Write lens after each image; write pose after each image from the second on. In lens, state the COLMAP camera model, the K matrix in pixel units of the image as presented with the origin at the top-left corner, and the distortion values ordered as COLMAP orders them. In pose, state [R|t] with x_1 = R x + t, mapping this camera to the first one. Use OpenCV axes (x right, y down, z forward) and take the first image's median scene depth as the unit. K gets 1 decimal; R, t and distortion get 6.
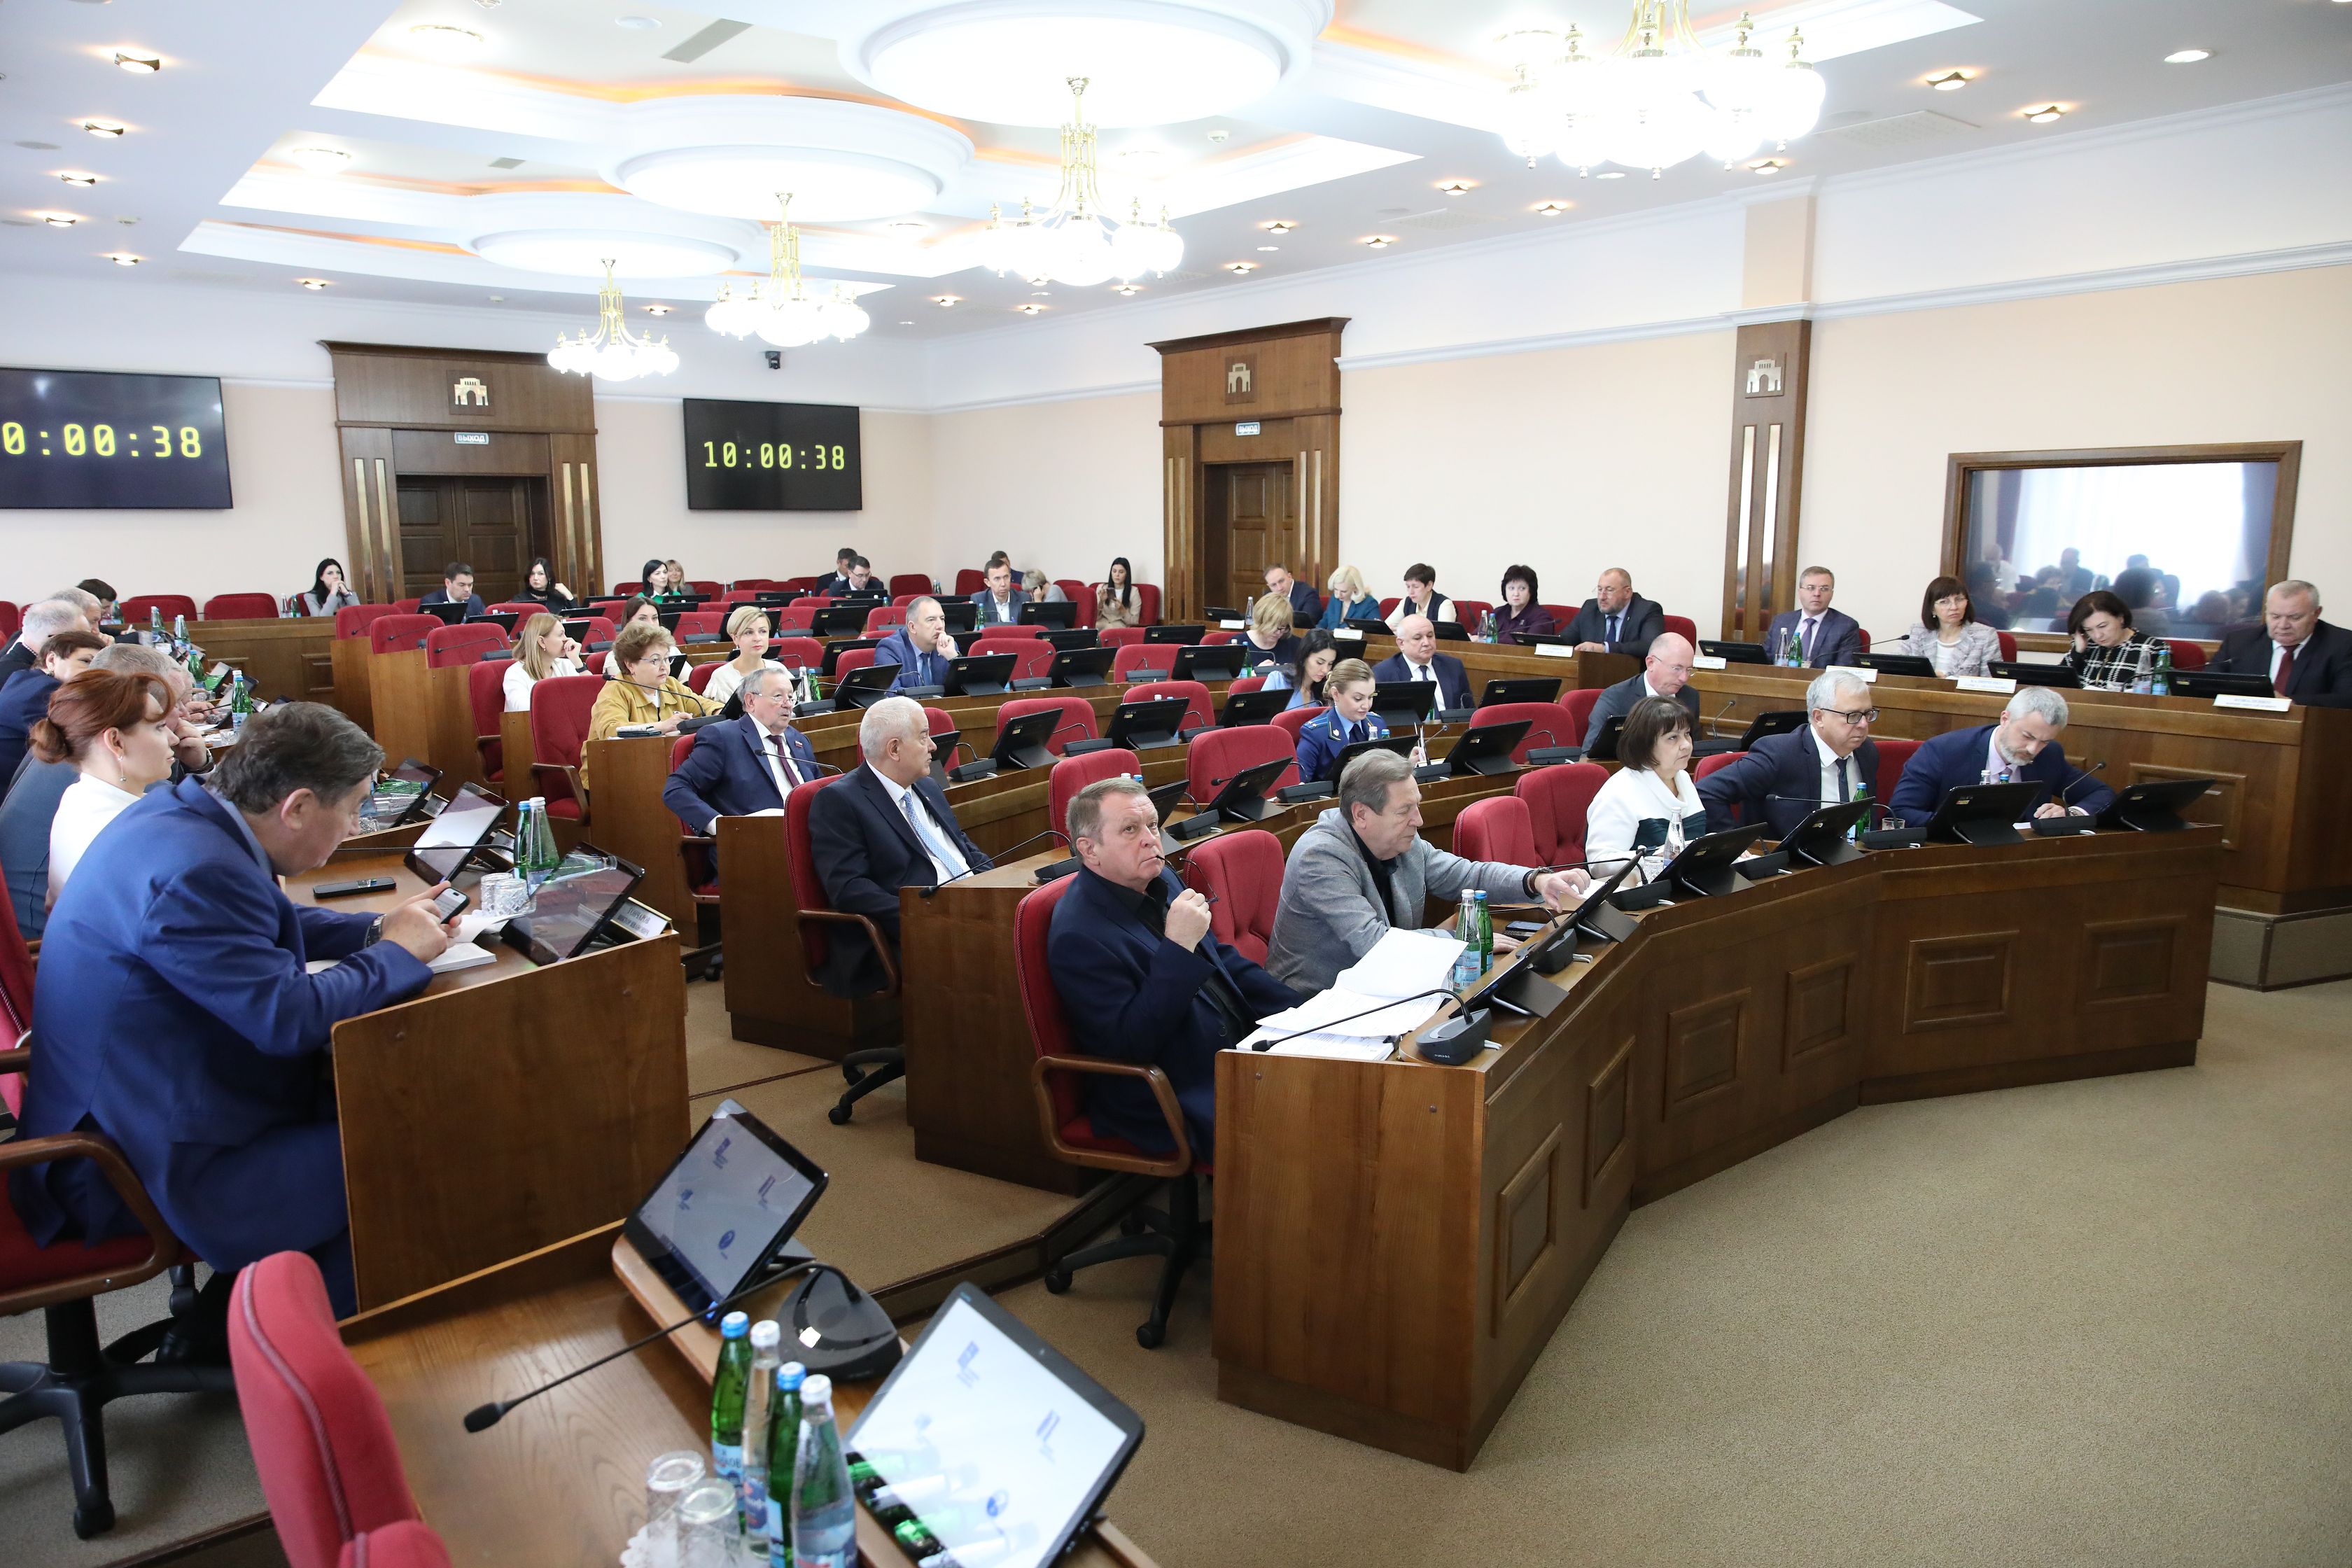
lens RADIAL K [[1534.7, 0, 1173.2], [0, 1534.7, 790.8], [0, 0, 1]] dist [0.003140, -0.002027]
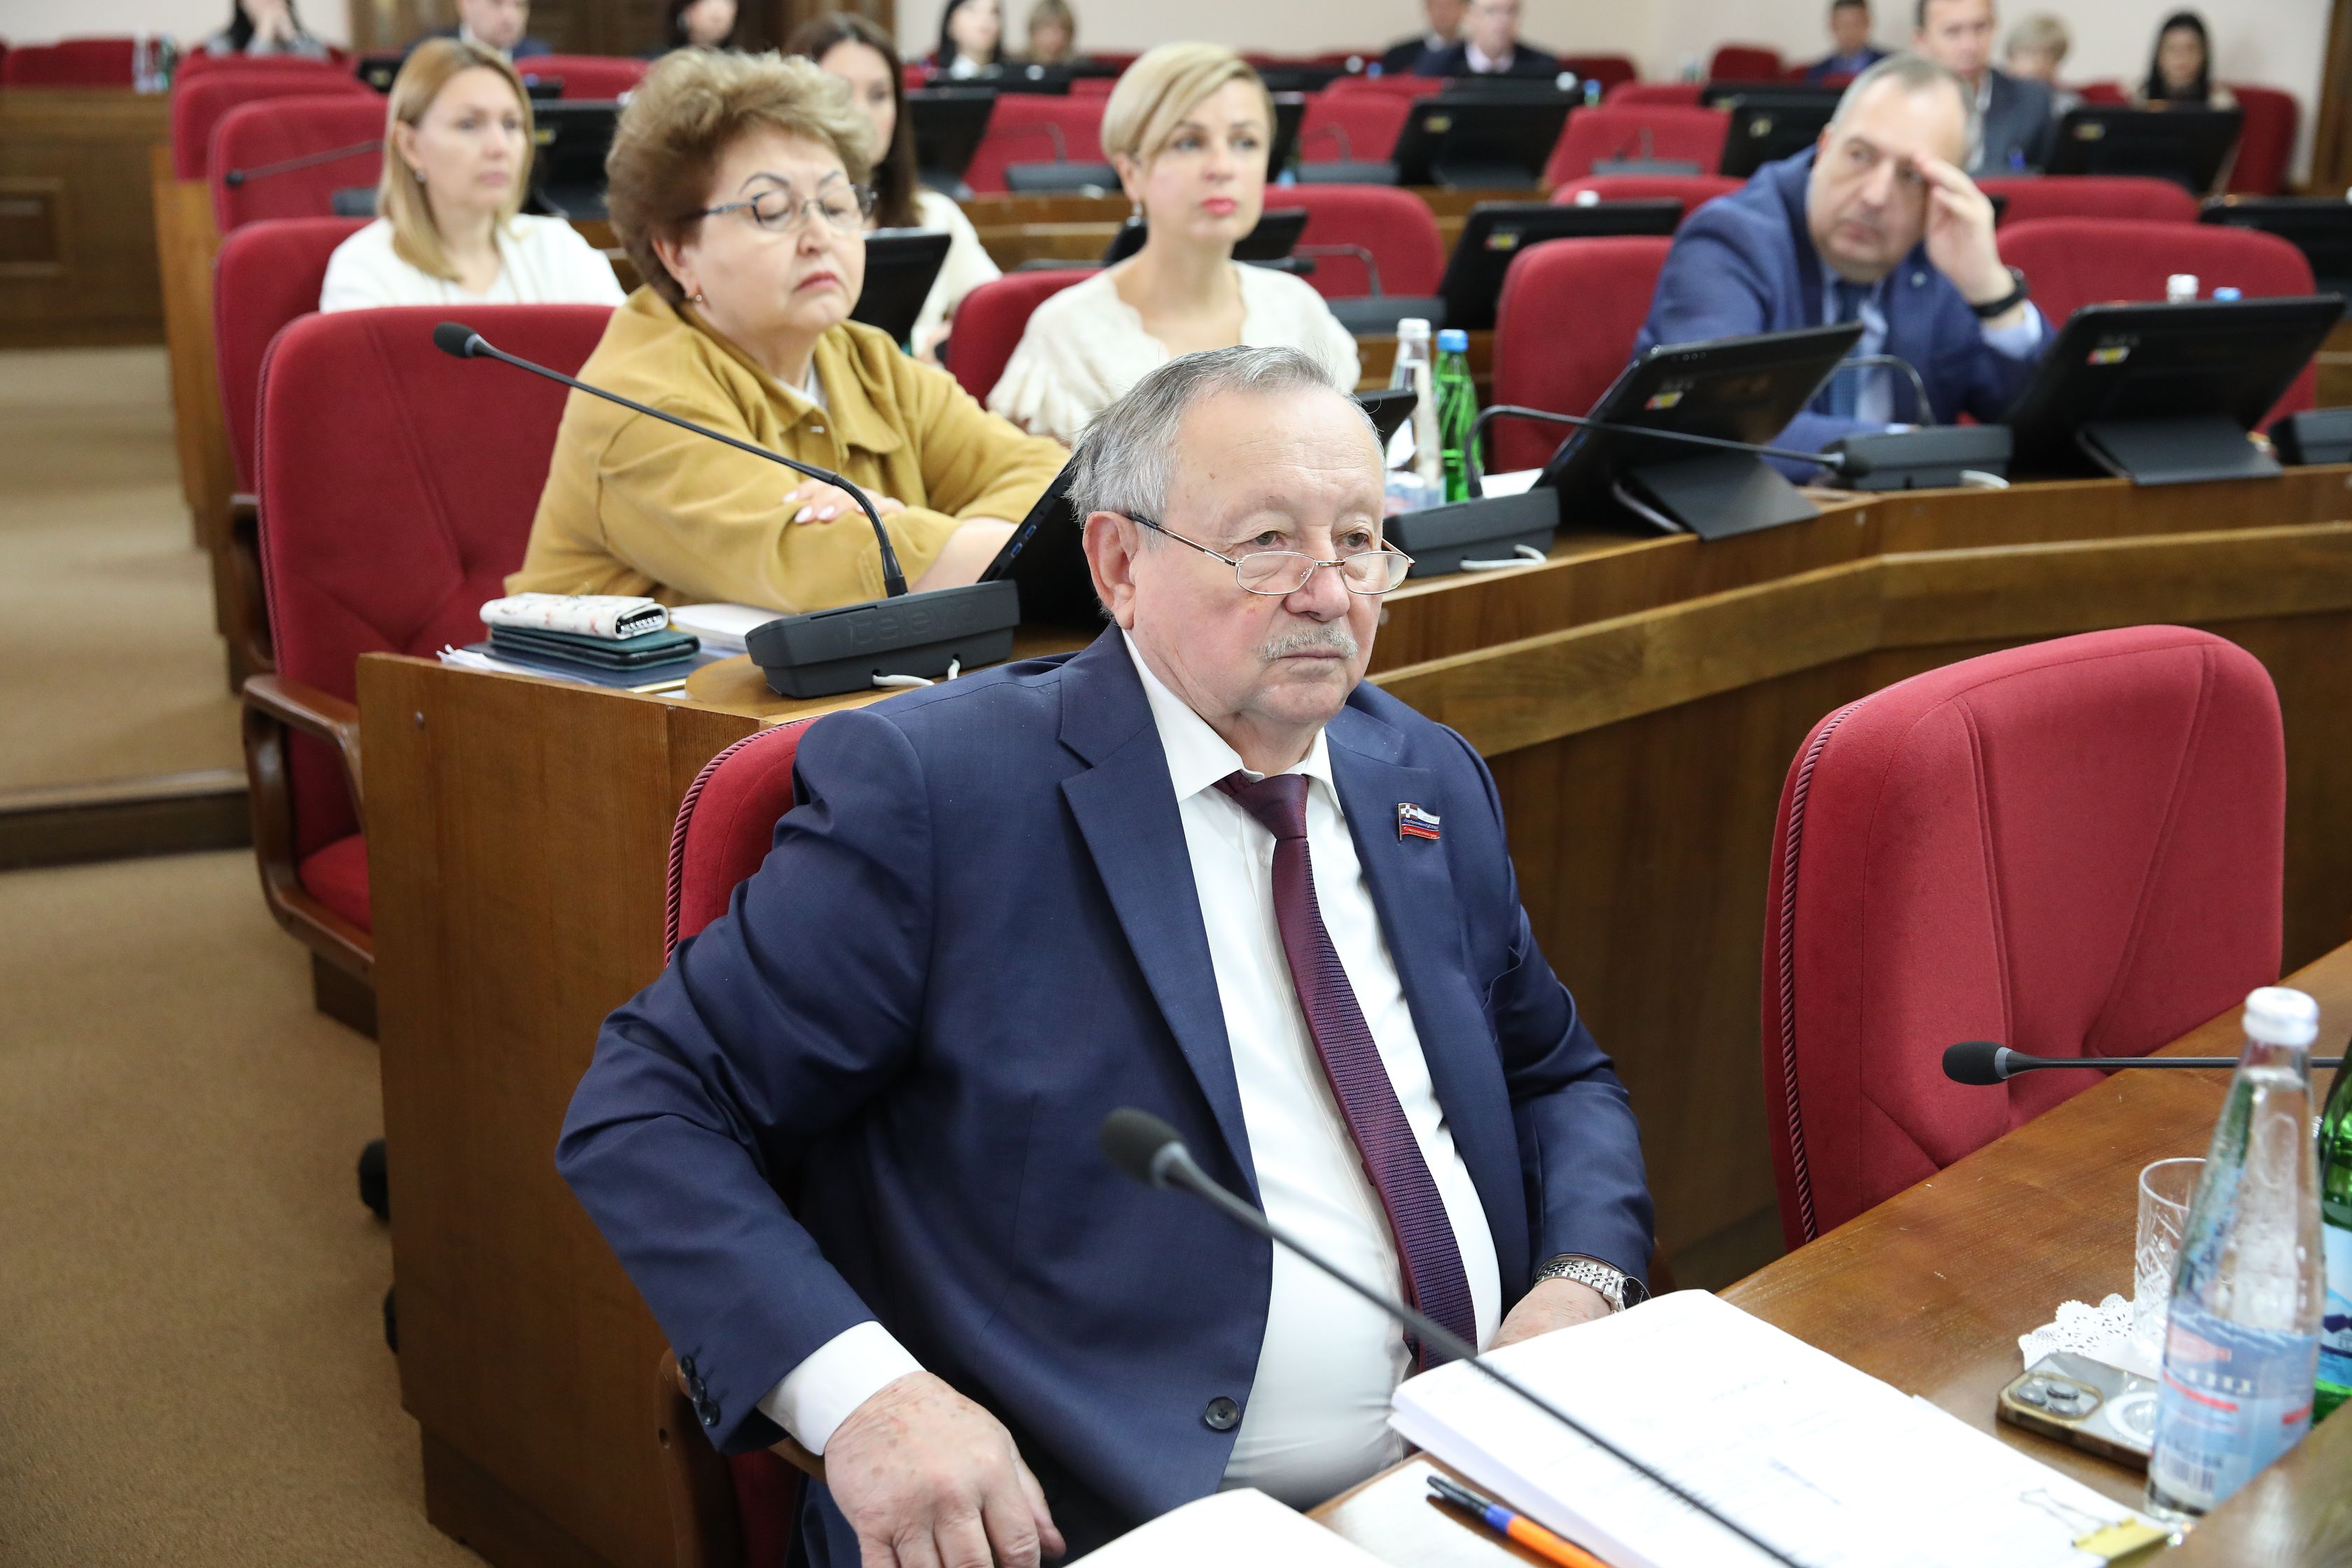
lens RADIAL K [[2842.5, 0, 1174.2], [0, 2842.5, 783.2], [0, 0, 1]] dist [0.005760, 0.000000]
pose [[0.958772, 0.097690, -0.266858, -0.142834], [-0.070670, 0.991519, 0.109067, -0.051075], [0.275249, -0.085711, 0.957545, 0.538519]]
